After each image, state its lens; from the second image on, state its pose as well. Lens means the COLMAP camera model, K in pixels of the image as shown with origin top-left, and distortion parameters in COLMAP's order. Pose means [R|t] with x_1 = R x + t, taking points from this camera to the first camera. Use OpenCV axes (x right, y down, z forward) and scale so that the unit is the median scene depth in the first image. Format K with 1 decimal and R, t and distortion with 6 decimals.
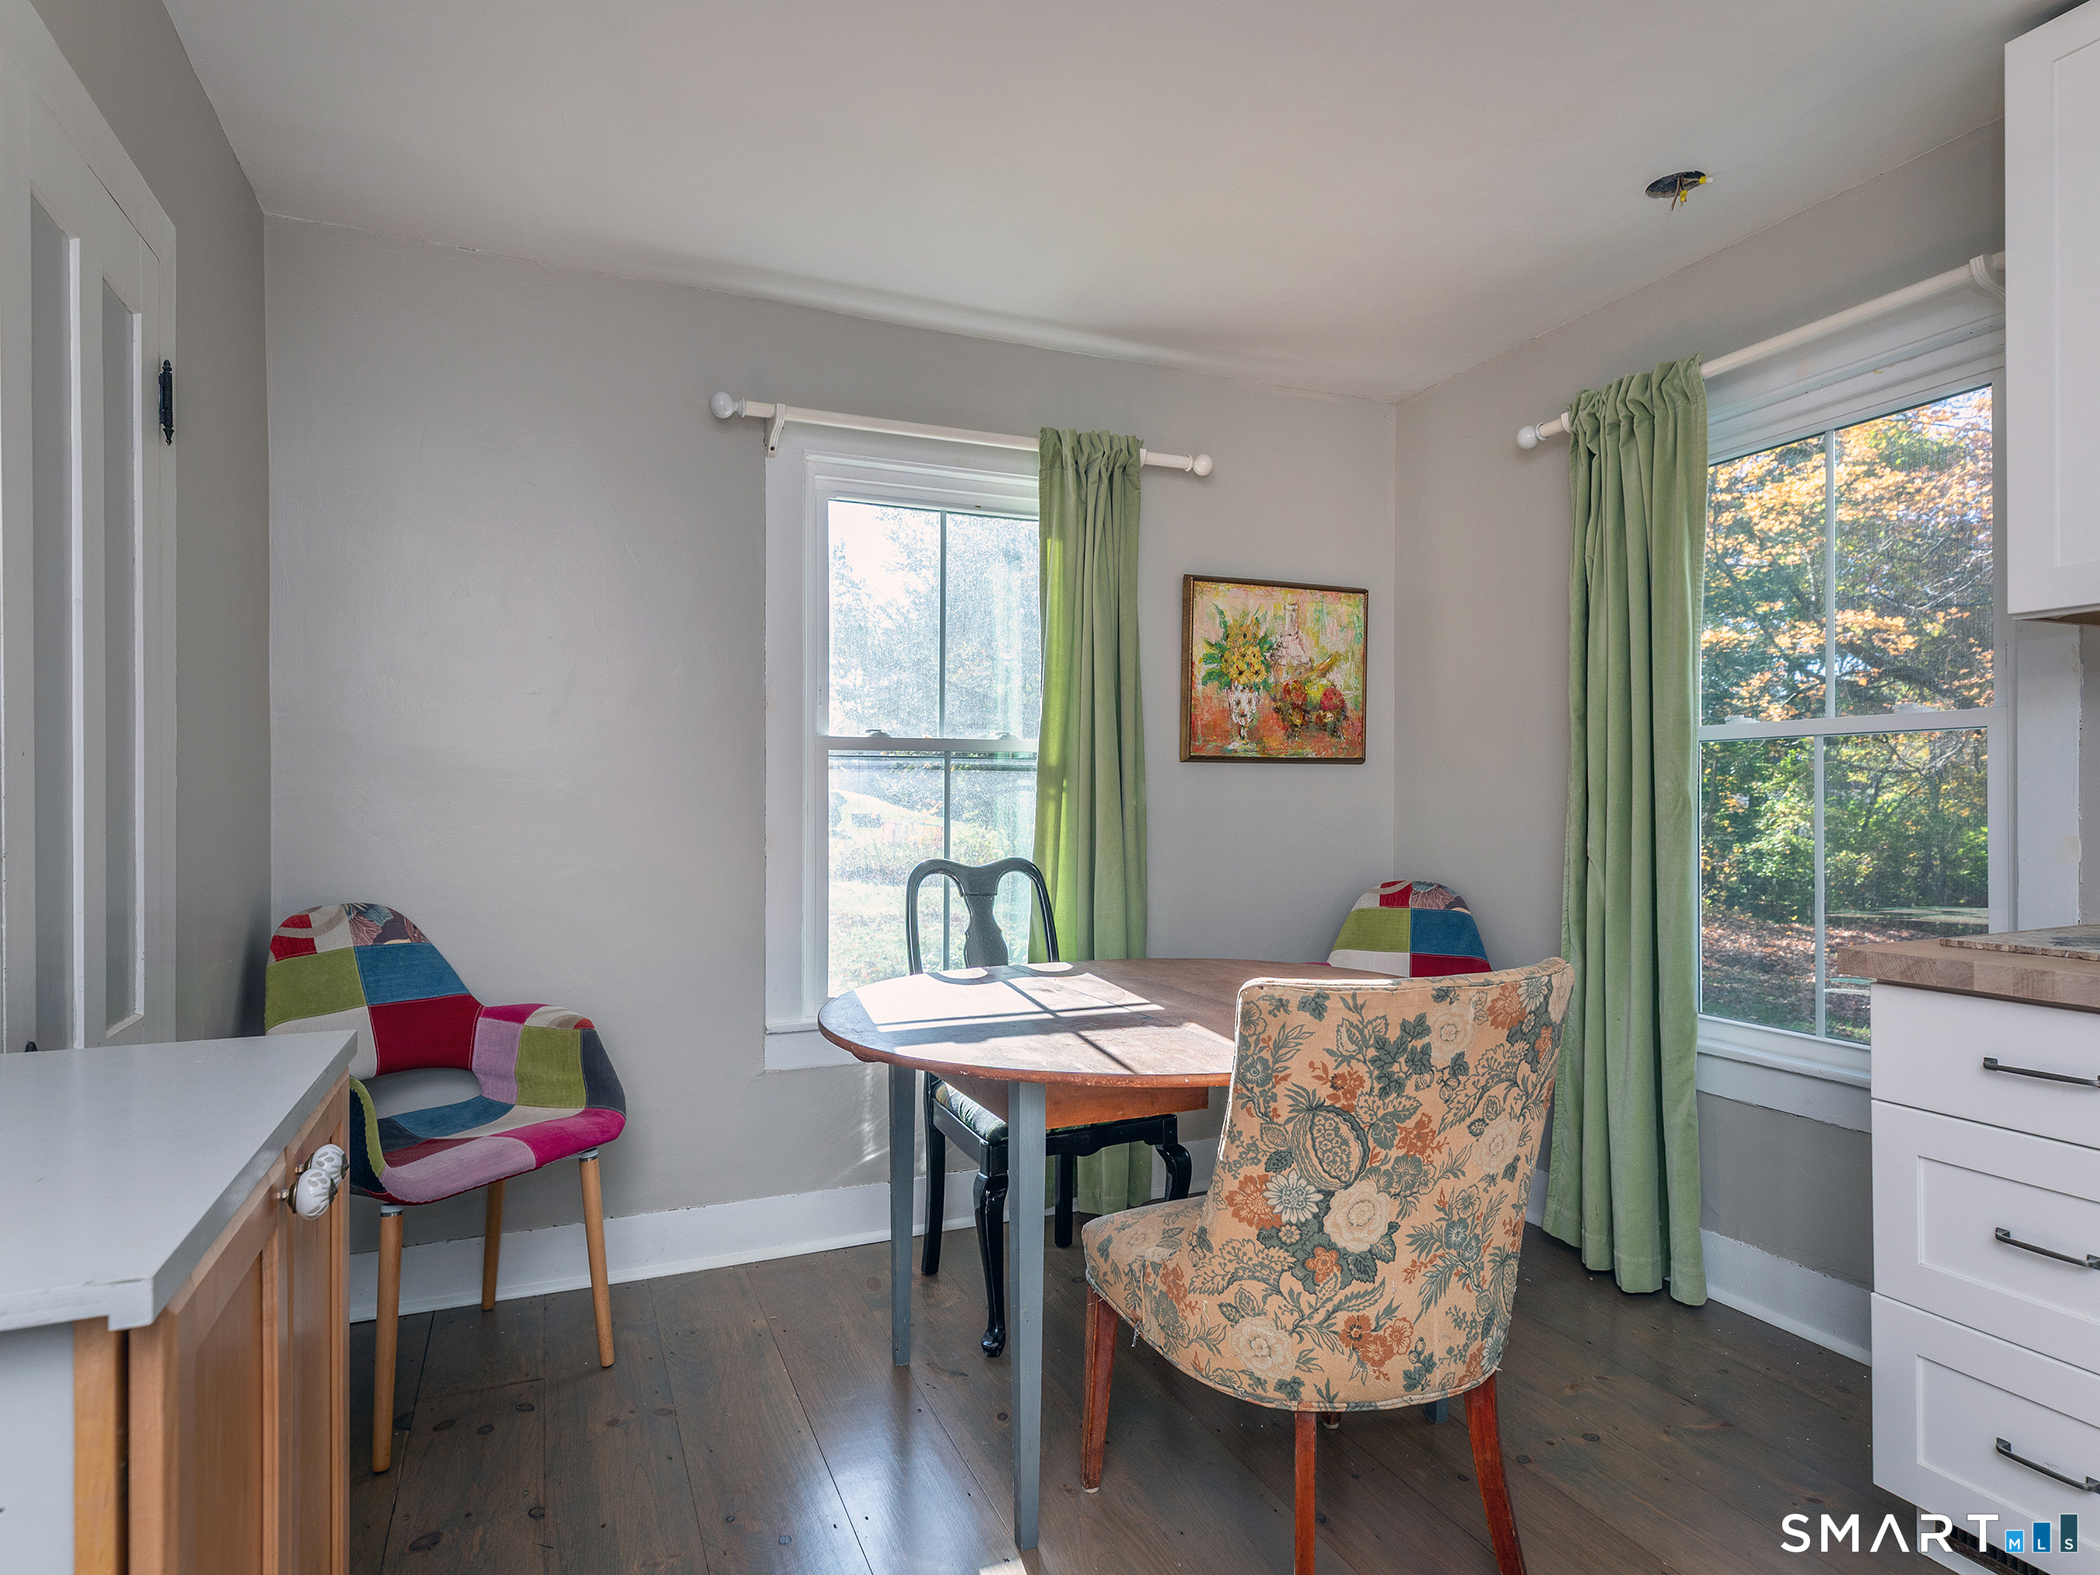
lens RADIAL K [[1168.7, 0, 1045.0], [0, 1168.7, 796.2], [0, 0, 1]] dist [0.046940, -0.025811]
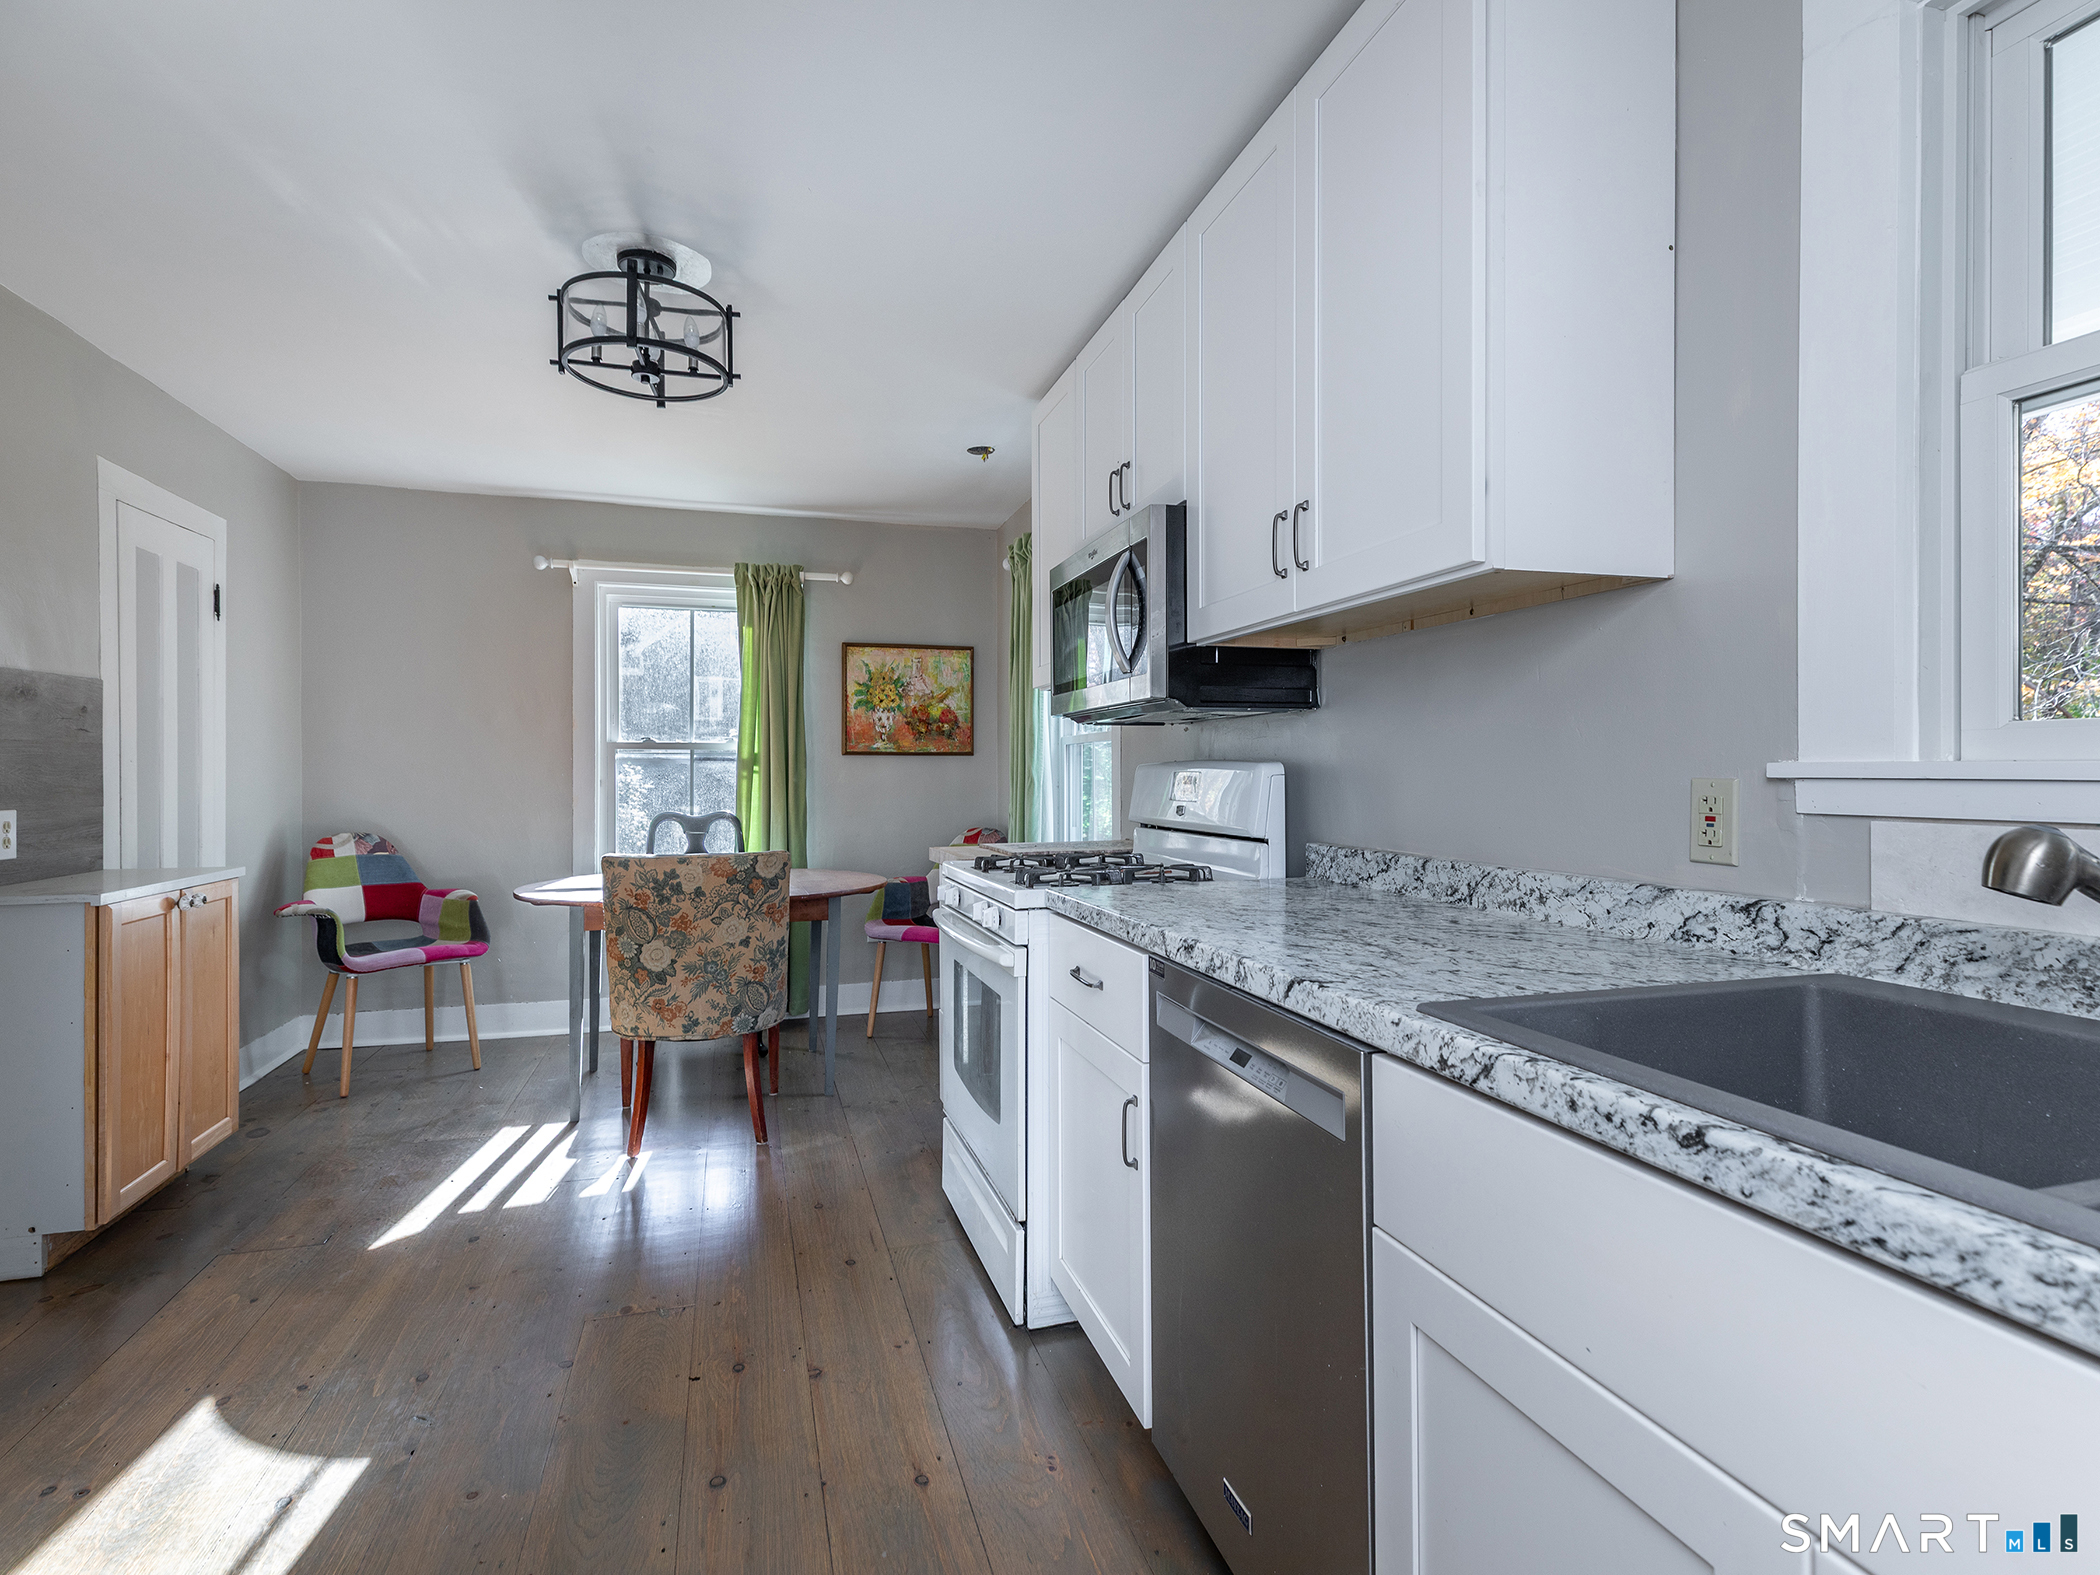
lens RADIAL K [[1044.4, 0, 1043.0], [0, 1044.4, 770.6], [0, 0, 1]] dist [-0.000277, -0.000324]
pose [[0.993316, -0.001048, -0.115418, 0.851495], [0.000544, 0.999990, -0.004398, -0.001300], [0.115422, 0.004306, 0.993307, -0.653217]]
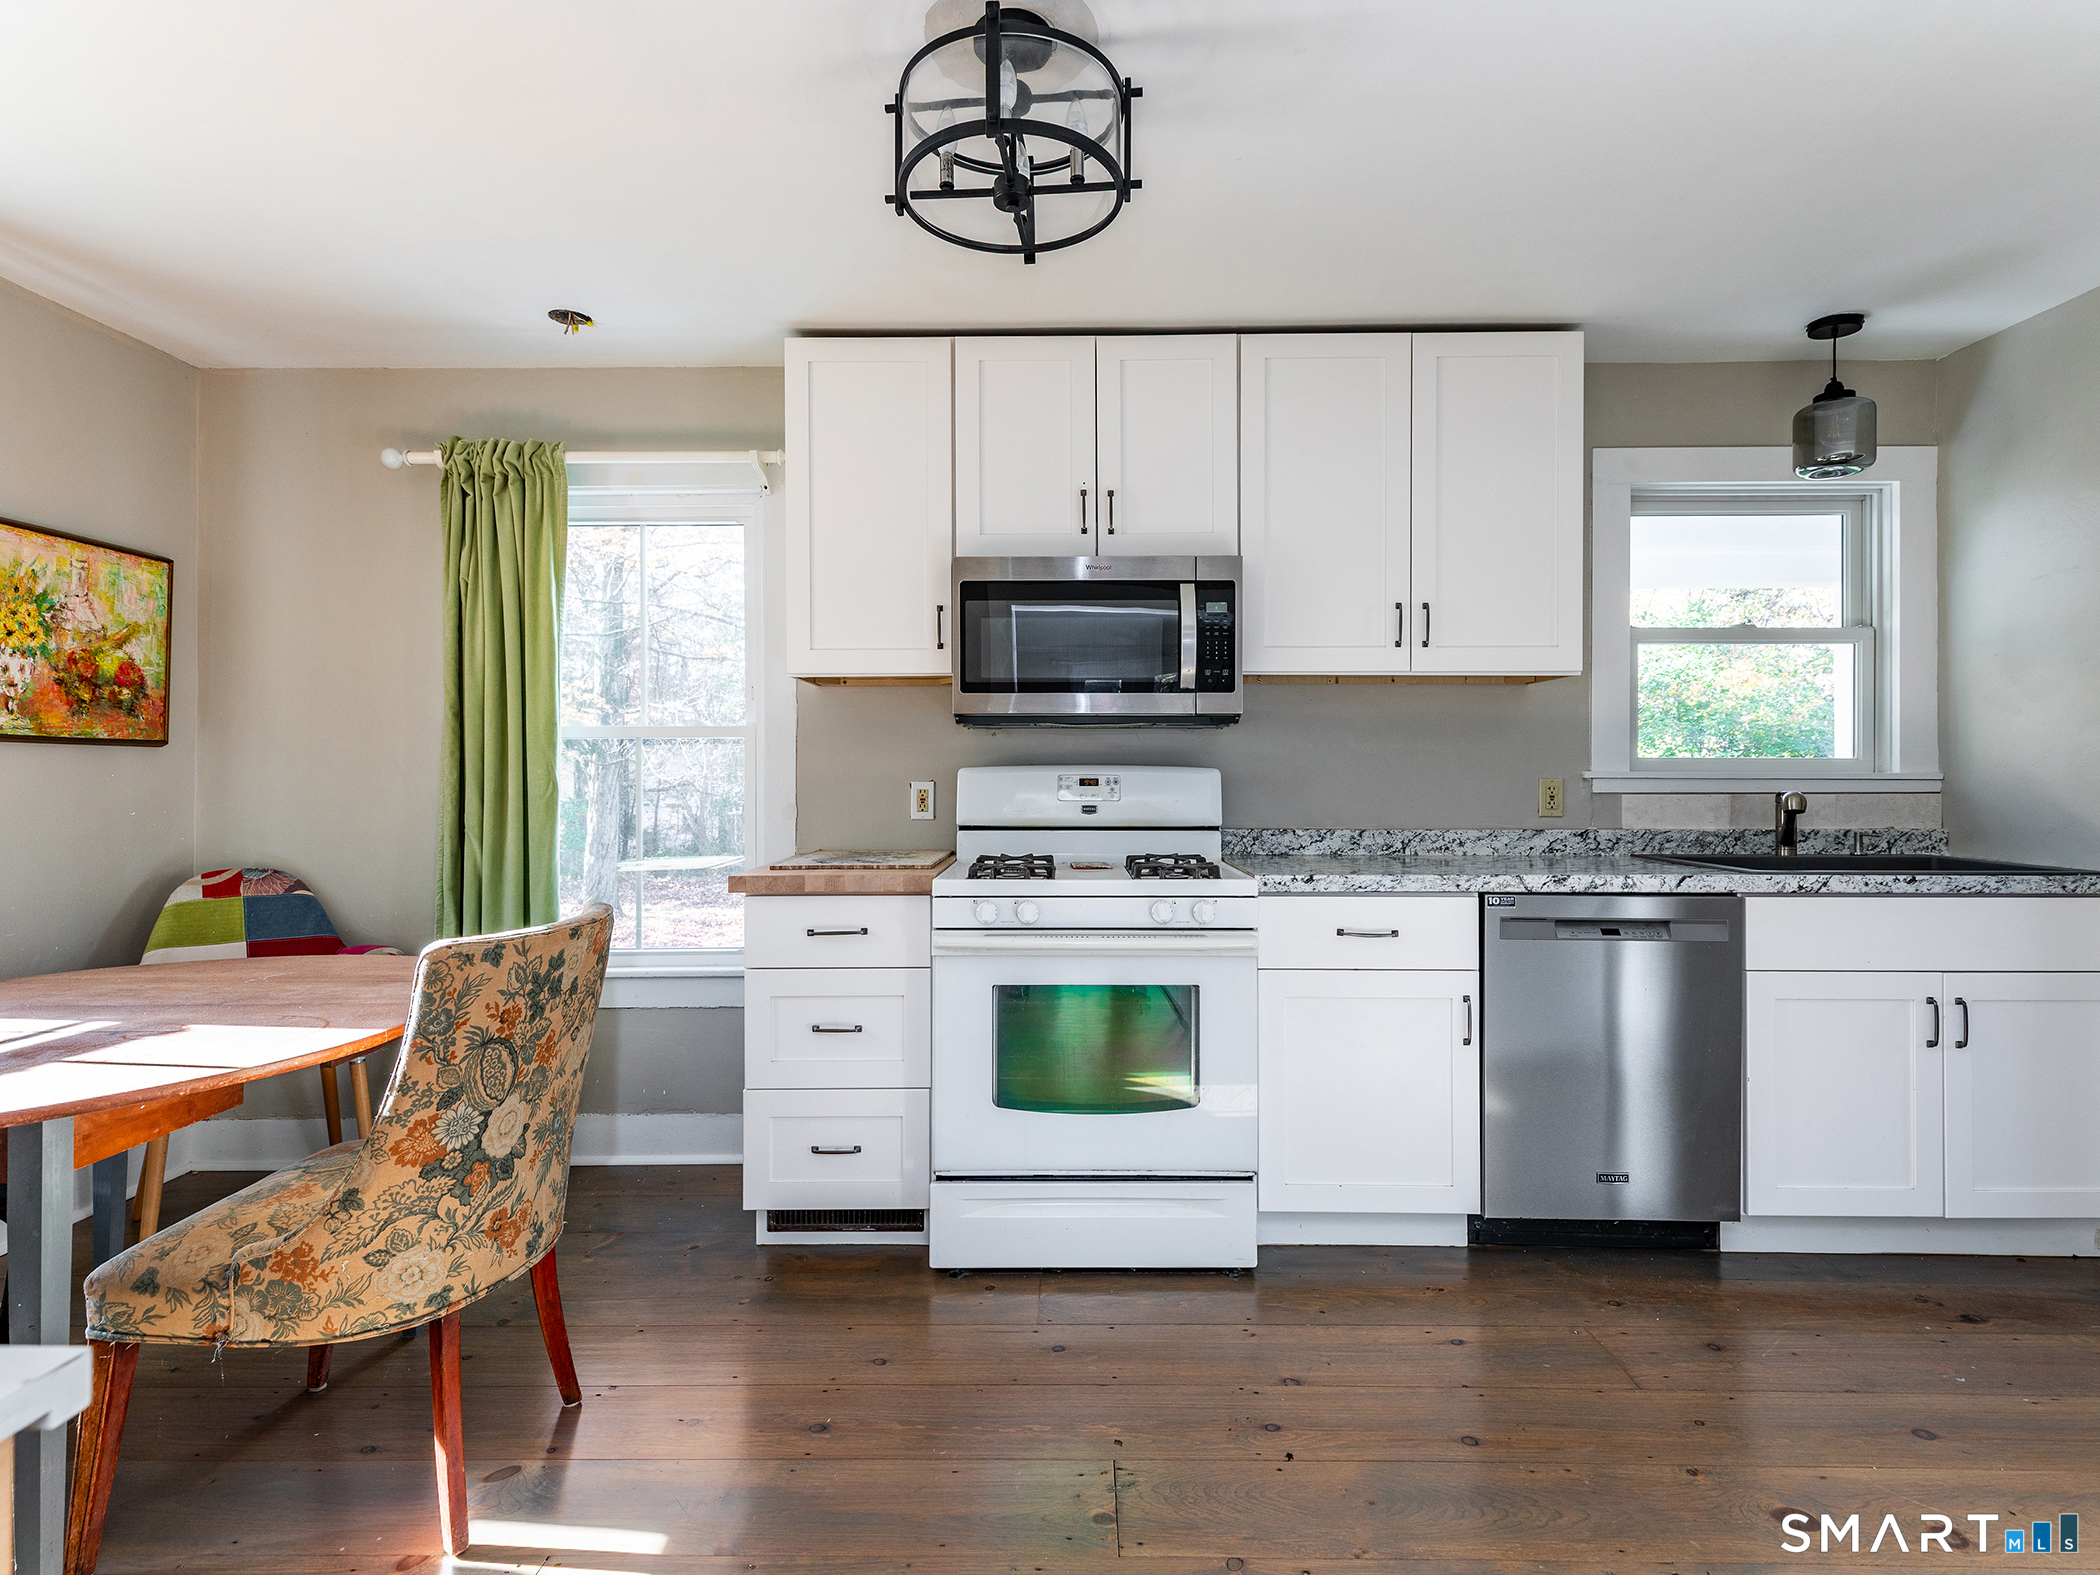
lens RADIAL K [[1058.6, 0, 1074.2], [0, 1058.6, 772.7], [0, 0, 1]] dist [0.027015, -0.012036]
pose [[0.401244, 0.004990, 0.915957, -0.341070], [0.003161, 0.999972, -0.006833, 0.001017], [-0.915966, 0.005637, 0.401217, 0.013210]]
